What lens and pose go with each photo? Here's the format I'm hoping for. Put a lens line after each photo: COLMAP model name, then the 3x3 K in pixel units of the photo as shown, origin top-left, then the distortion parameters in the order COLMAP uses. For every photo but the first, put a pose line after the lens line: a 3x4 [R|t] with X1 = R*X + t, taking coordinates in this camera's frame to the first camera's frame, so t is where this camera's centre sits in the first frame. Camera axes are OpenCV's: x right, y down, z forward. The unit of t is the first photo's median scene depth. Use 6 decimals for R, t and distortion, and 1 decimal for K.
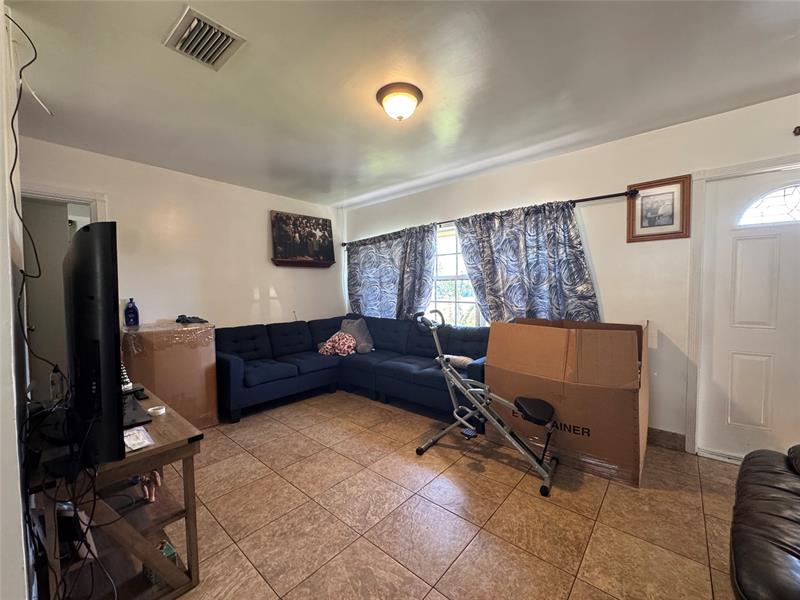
lens RADIAL K [[321.1, 0, 400.2], [0, 321.1, 298.0], [0, 0, 1]] dist [-0.004046, 0.000123]
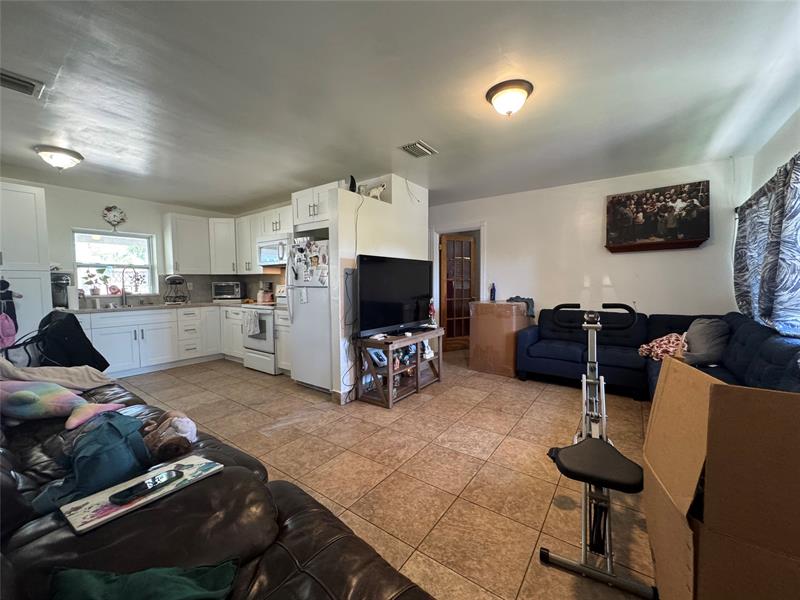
lens RADIAL K [[321.1, 0, 399.4], [0, 321.1, 300.5], [0, 0, 1]] dist [-0.004046, 0.000123]
pose [[0.088098, 0.070981, -0.993580, 0.548611], [-0.020567, 0.997375, 0.069429, -0.011077], [0.995899, 0.014319, 0.089326, 0.295639]]
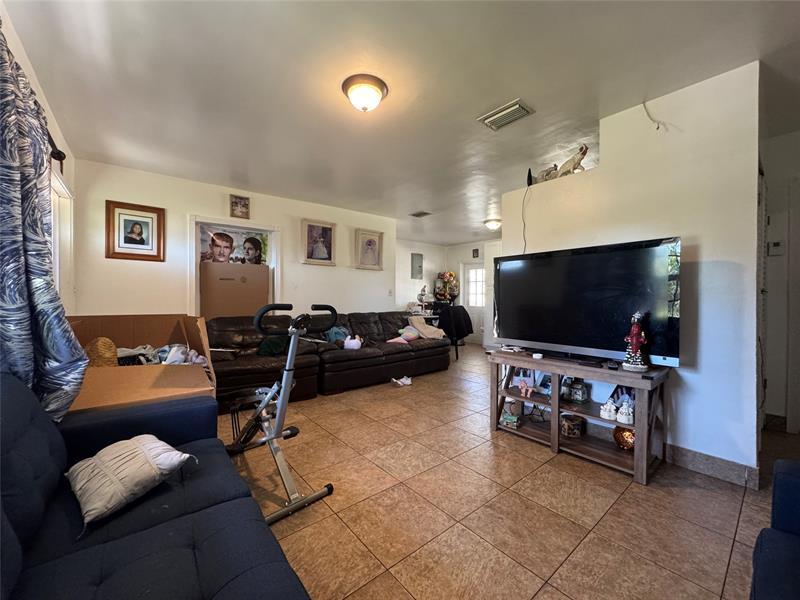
lens RADIAL K [[321.1, 0, 398.6], [0, 321.1, 298.4], [0, 0, 1]] dist [-0.004046, 0.000123]
pose [[-0.985361, 0.009718, 0.170206, -0.144066], [0.013870, 0.999634, 0.023224, 0.010076], [-0.169918, 0.025245, -0.985135, 1.054012]]
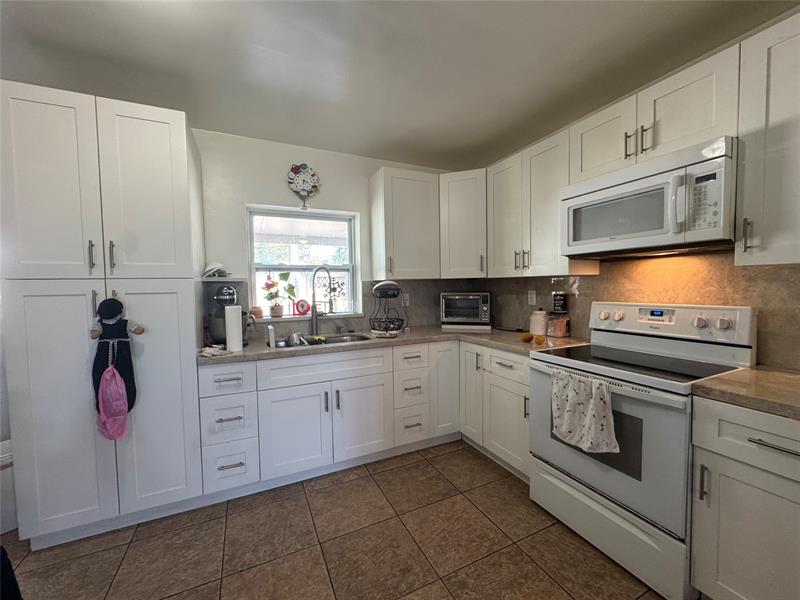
lens RADIAL K [[321.1, 0, 397.9], [0, 321.1, 299.9], [0, 0, 1]] dist [-0.004046, 0.000123]
pose [[-0.401208, 0.060374, -0.913995, -0.149905], [-0.002299, 0.997756, 0.066916, -0.011447], [0.915984, 0.028949, -0.400169, -0.165513]]
